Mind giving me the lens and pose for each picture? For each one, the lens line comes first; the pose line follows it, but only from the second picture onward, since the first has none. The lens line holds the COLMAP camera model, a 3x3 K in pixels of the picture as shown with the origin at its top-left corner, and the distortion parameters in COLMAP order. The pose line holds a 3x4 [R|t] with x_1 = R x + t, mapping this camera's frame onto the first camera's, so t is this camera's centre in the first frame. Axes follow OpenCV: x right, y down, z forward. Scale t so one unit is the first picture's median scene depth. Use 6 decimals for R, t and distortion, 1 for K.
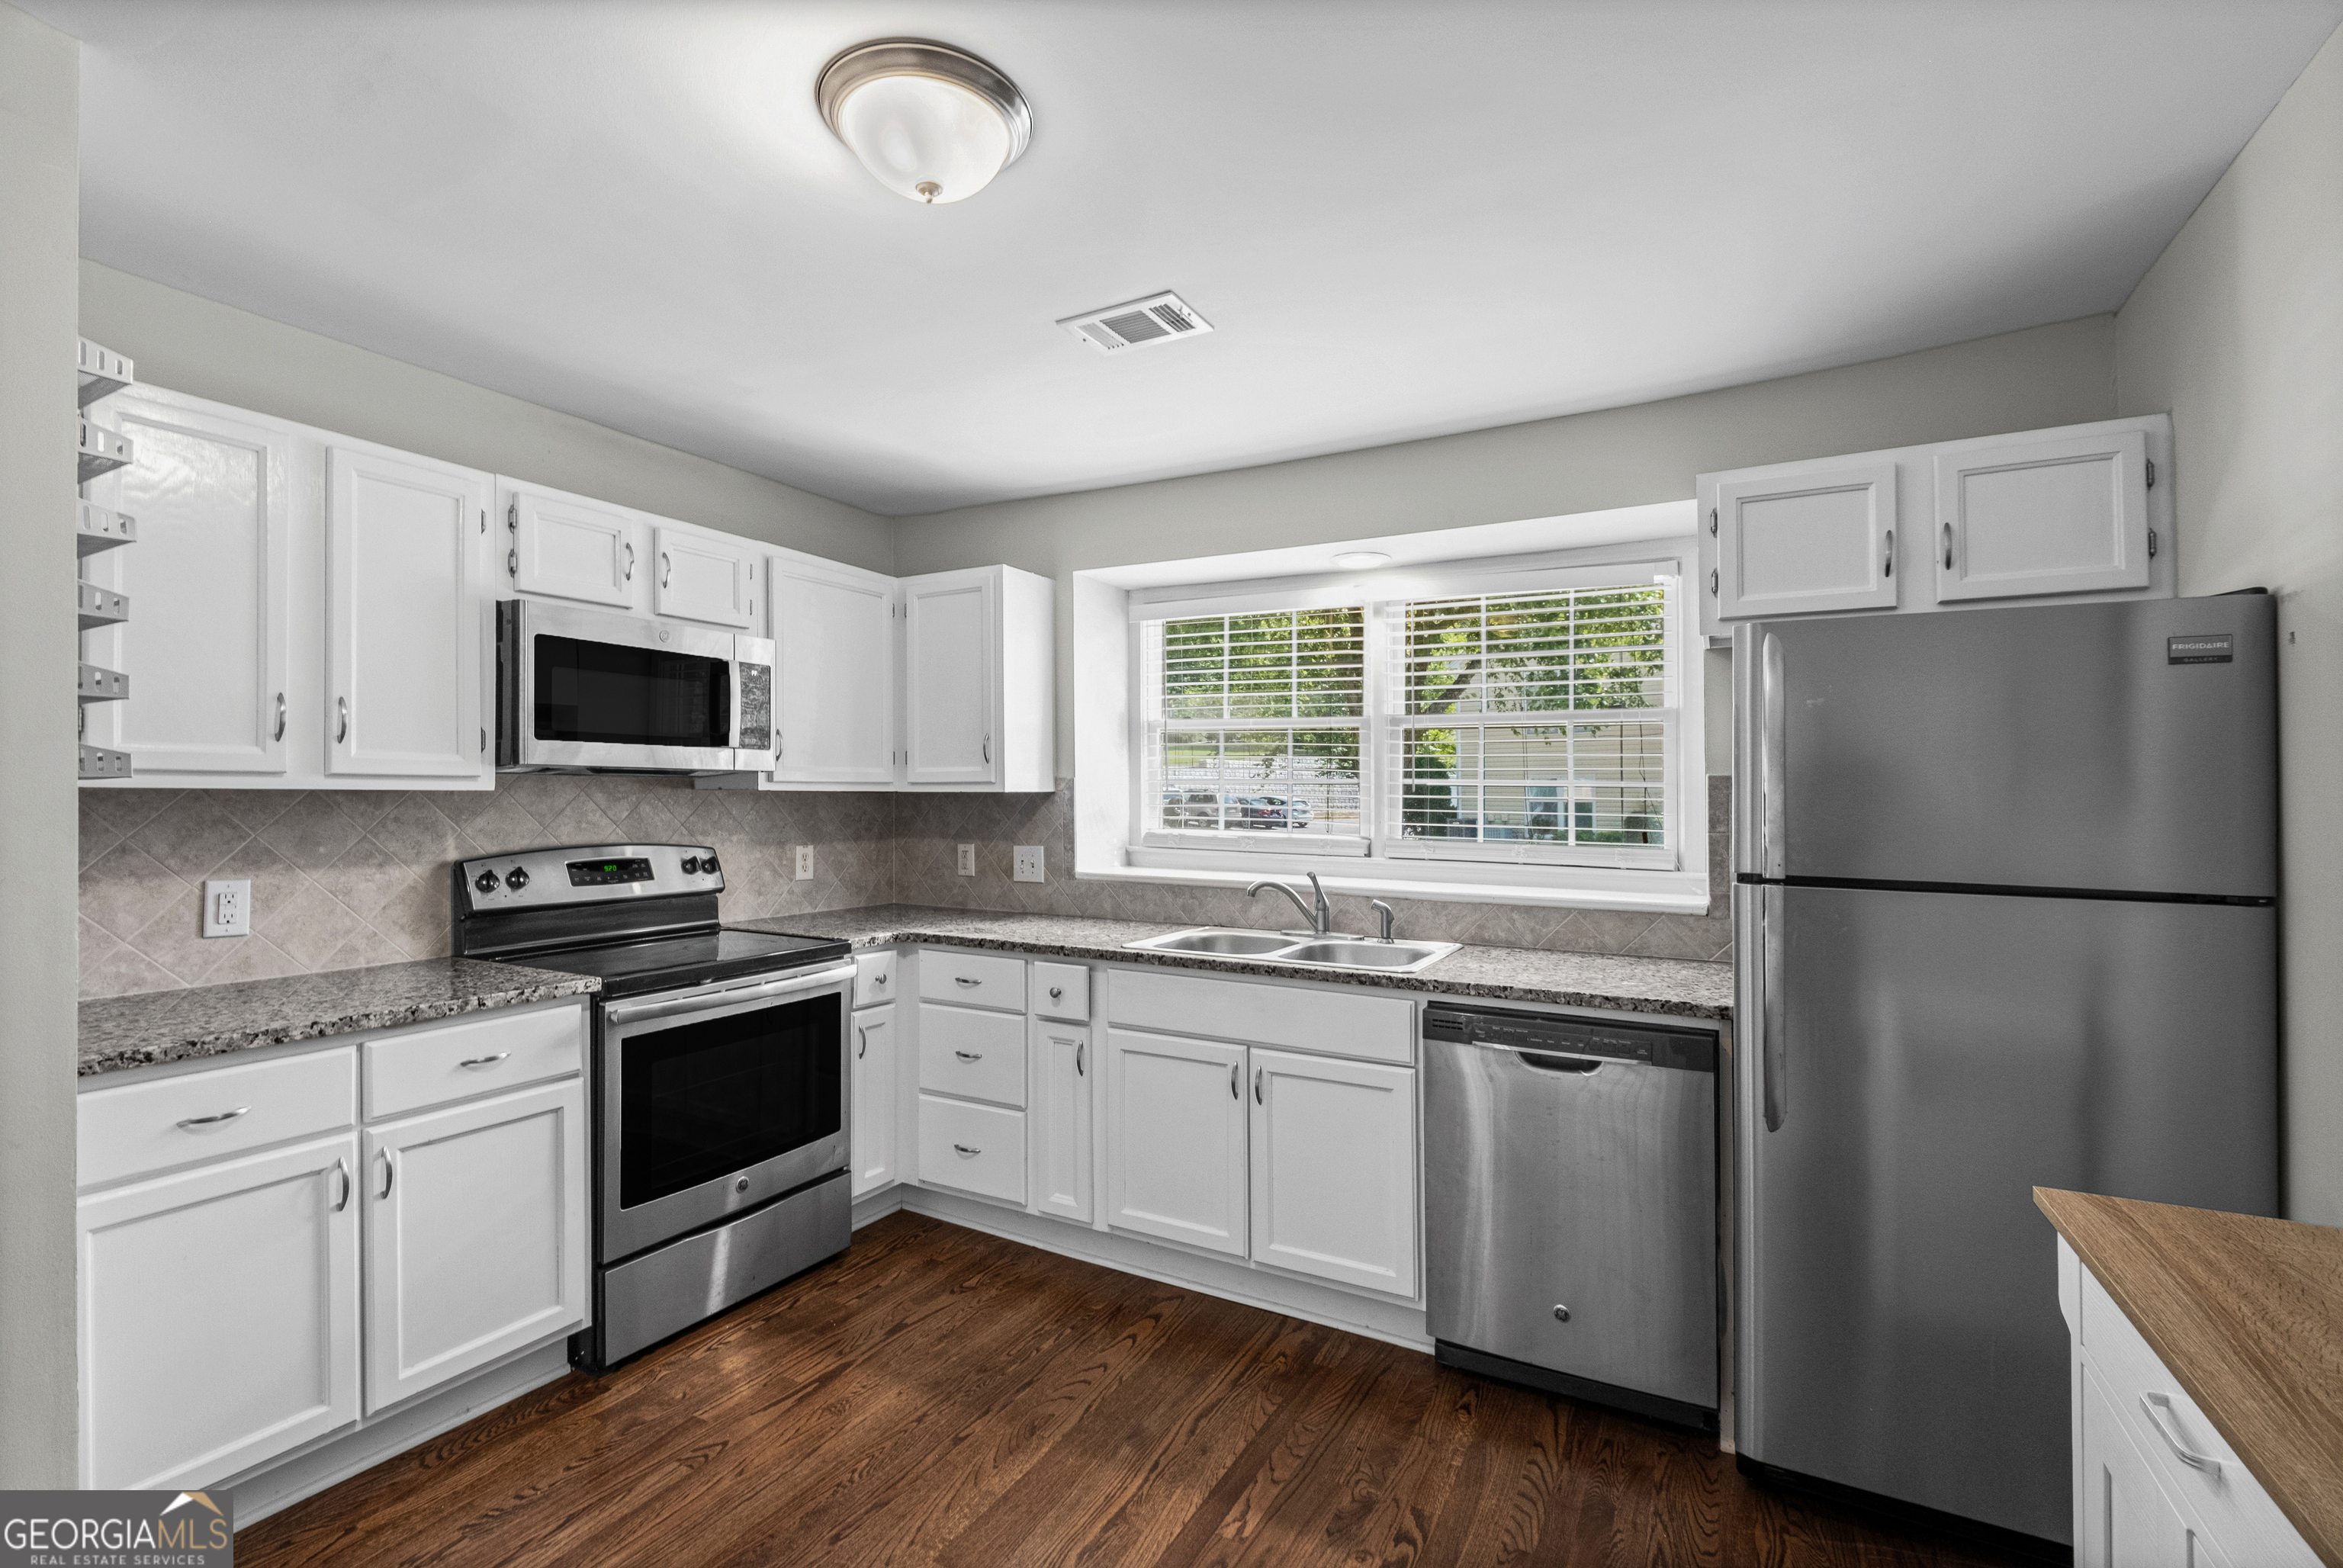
lens RADIAL K [[1045.0, 0, 1171.5], [0, 1045.0, 784.0], [0, 0, 1]] dist [0.000907, -0.000159]
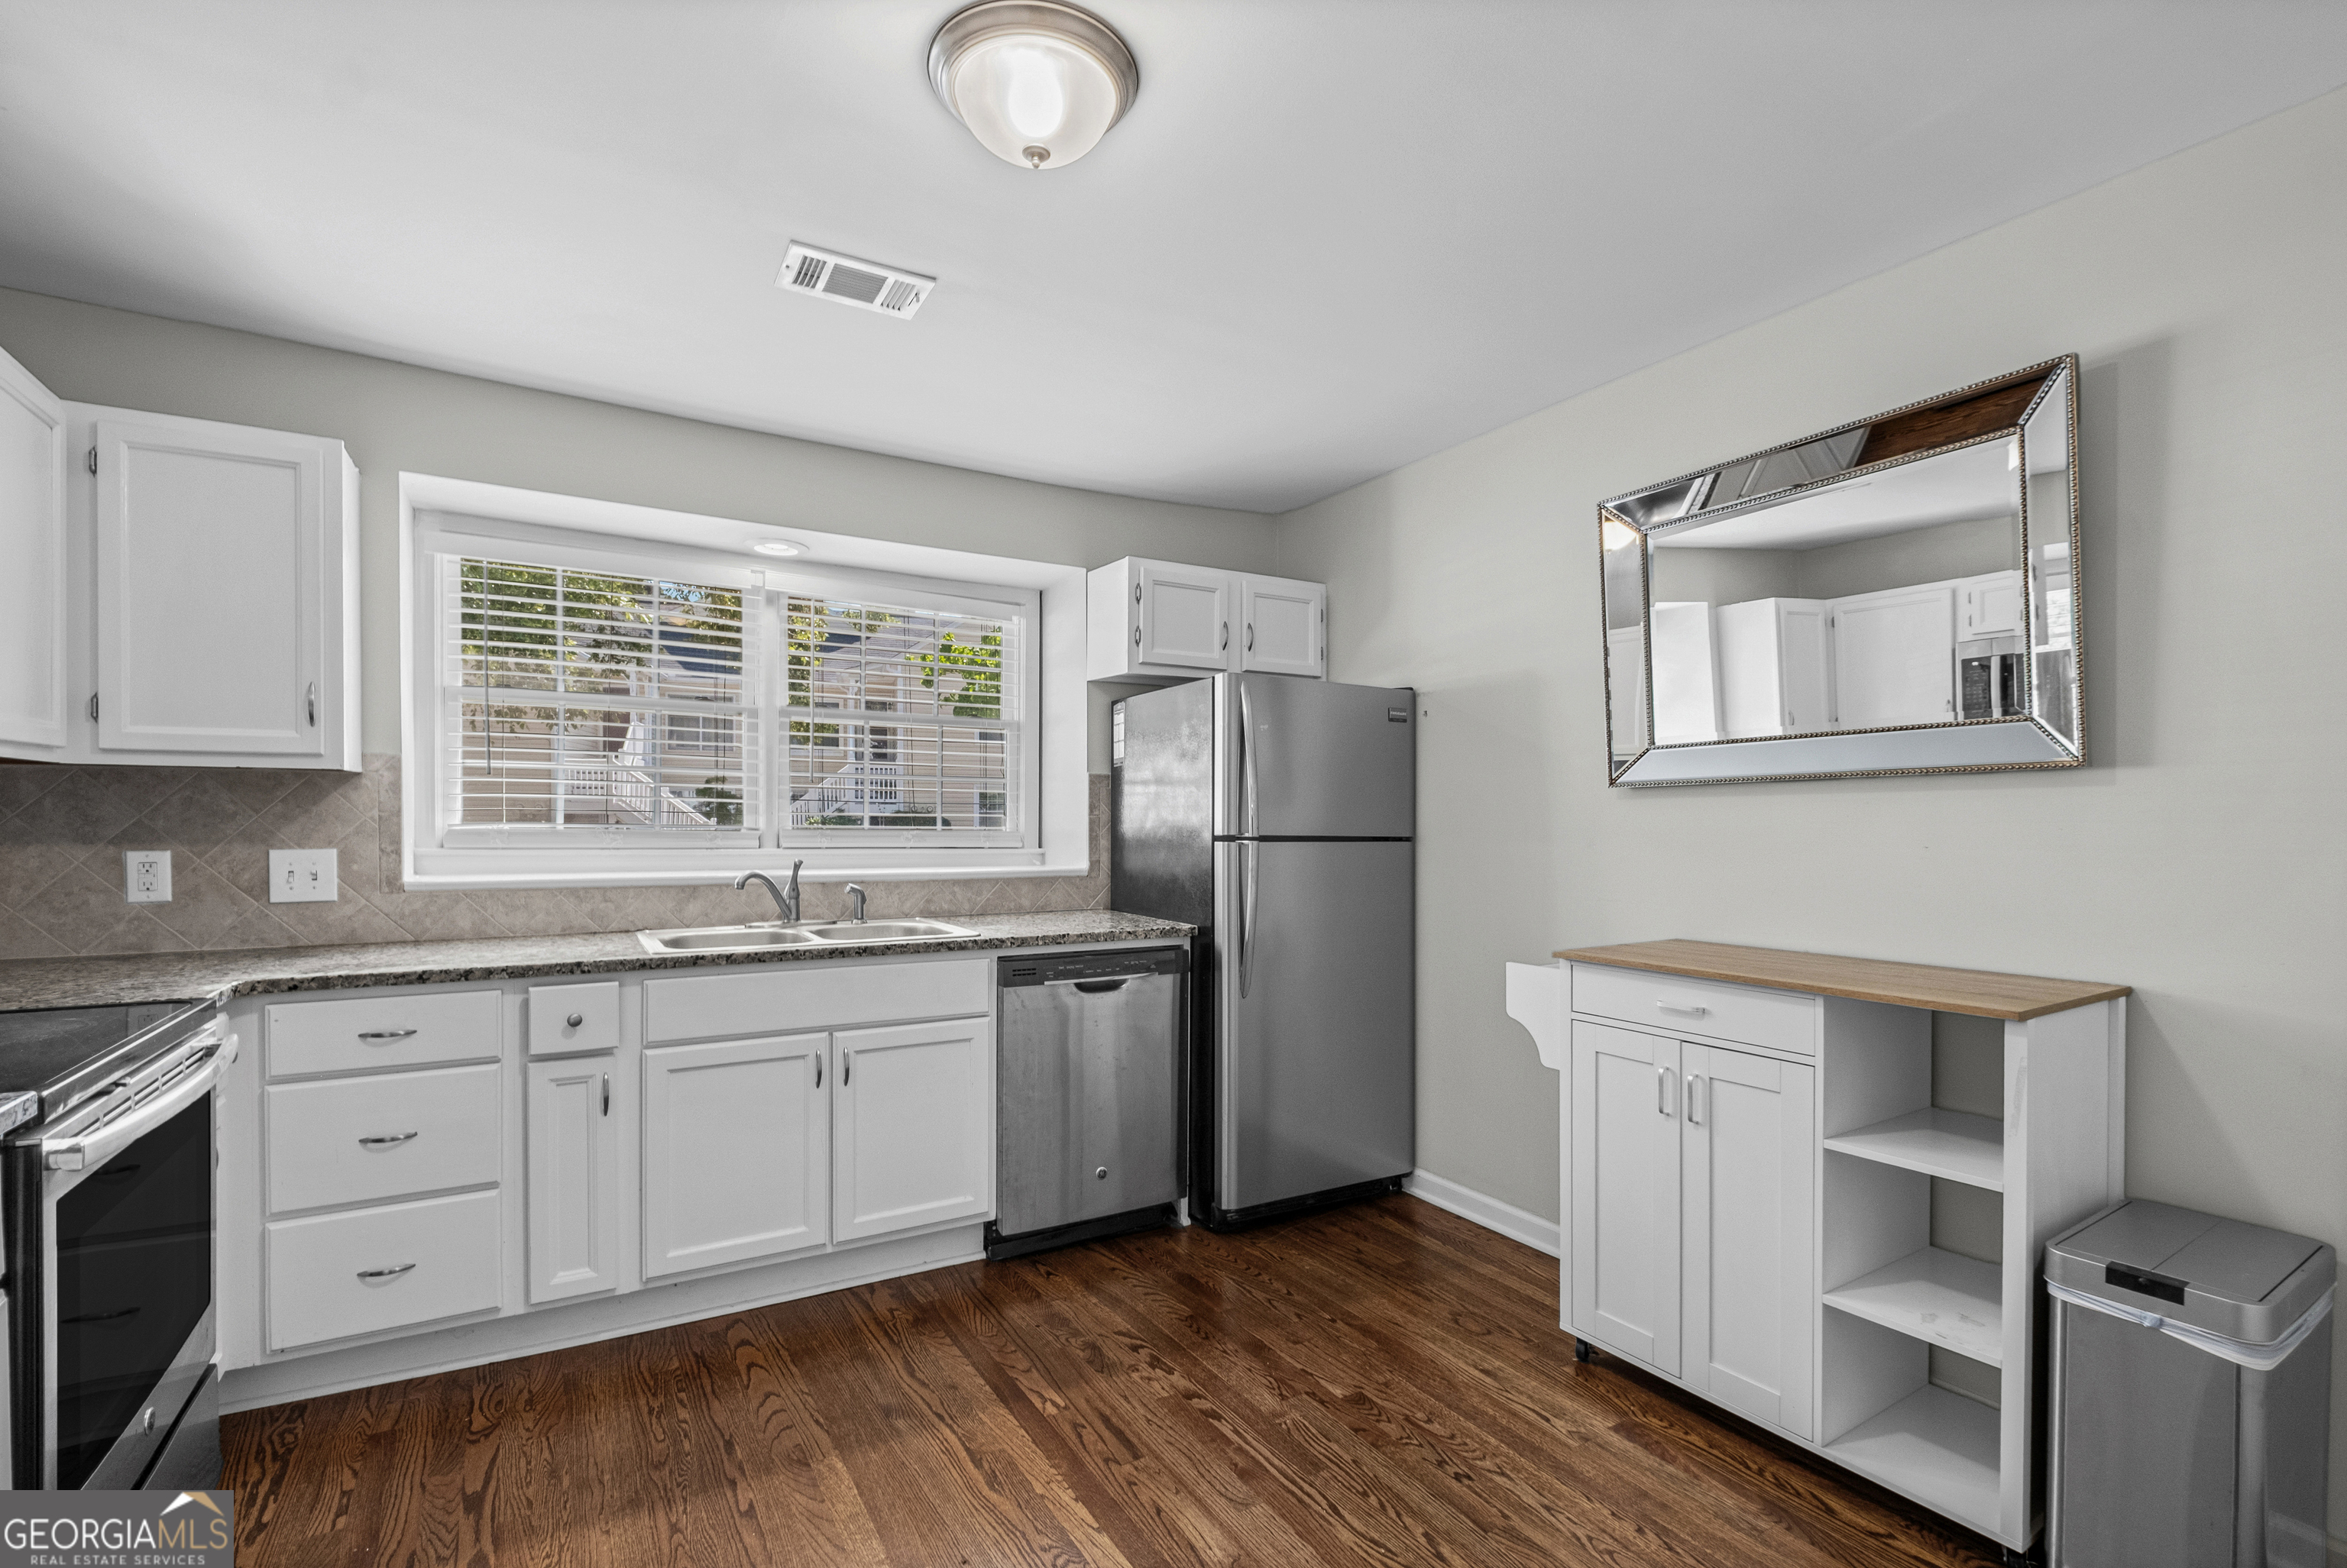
lens RADIAL K [[1050.5, 0, 1155.3], [0, 1050.5, 821.8], [0, 0, 1]] dist [-0.002983, -0.000815]
pose [[0.513025, -0.008581, 0.858331, -0.565855], [-0.013309, 0.999750, 0.017950, 0.026641], [-0.858271, -0.020633, 0.512782, 0.205580]]
